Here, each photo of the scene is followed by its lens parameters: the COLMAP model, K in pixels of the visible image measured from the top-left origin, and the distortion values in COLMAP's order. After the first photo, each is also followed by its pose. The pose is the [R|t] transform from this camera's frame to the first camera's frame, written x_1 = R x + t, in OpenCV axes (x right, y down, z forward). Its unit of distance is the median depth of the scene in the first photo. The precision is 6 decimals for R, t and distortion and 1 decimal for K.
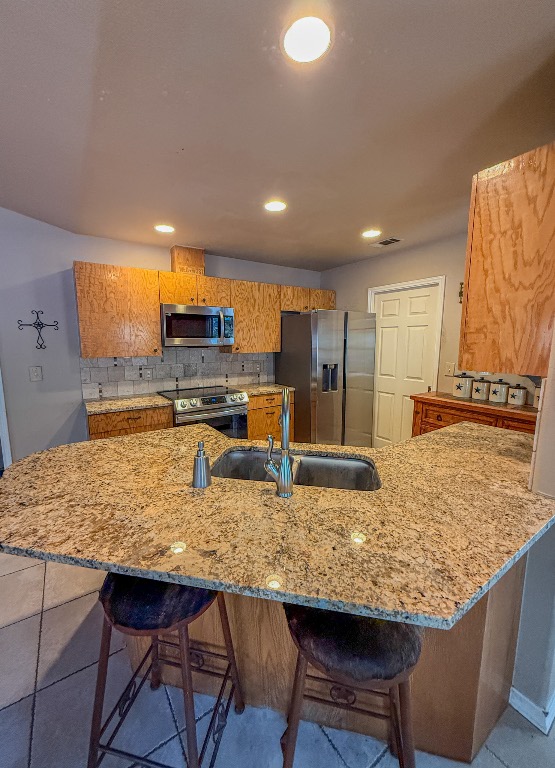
lens RADIAL K [[307.5, 0, 276.3], [0, 307.5, 386.2], [0, 0, 1]] dist [0.000794, 0.000013]
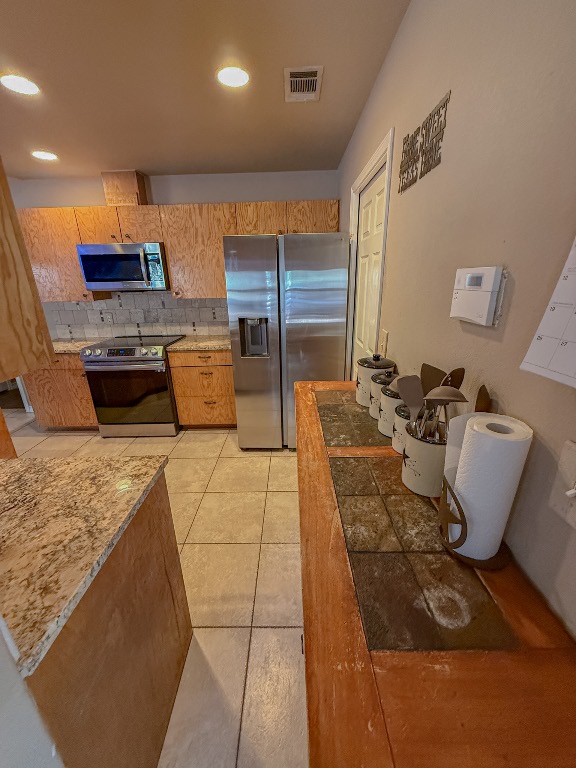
lens RADIAL K [[310.0, 0, 288.1], [0, 310.0, 385.4], [0, 0, 1]] dist [0.002063, -0.000401]
pose [[0.825290, 0.170024, -0.538505, 0.656274], [-0.064249, 0.975676, 0.209589, -0.075474], [0.561042, -0.138374, 0.816140, 0.452774]]
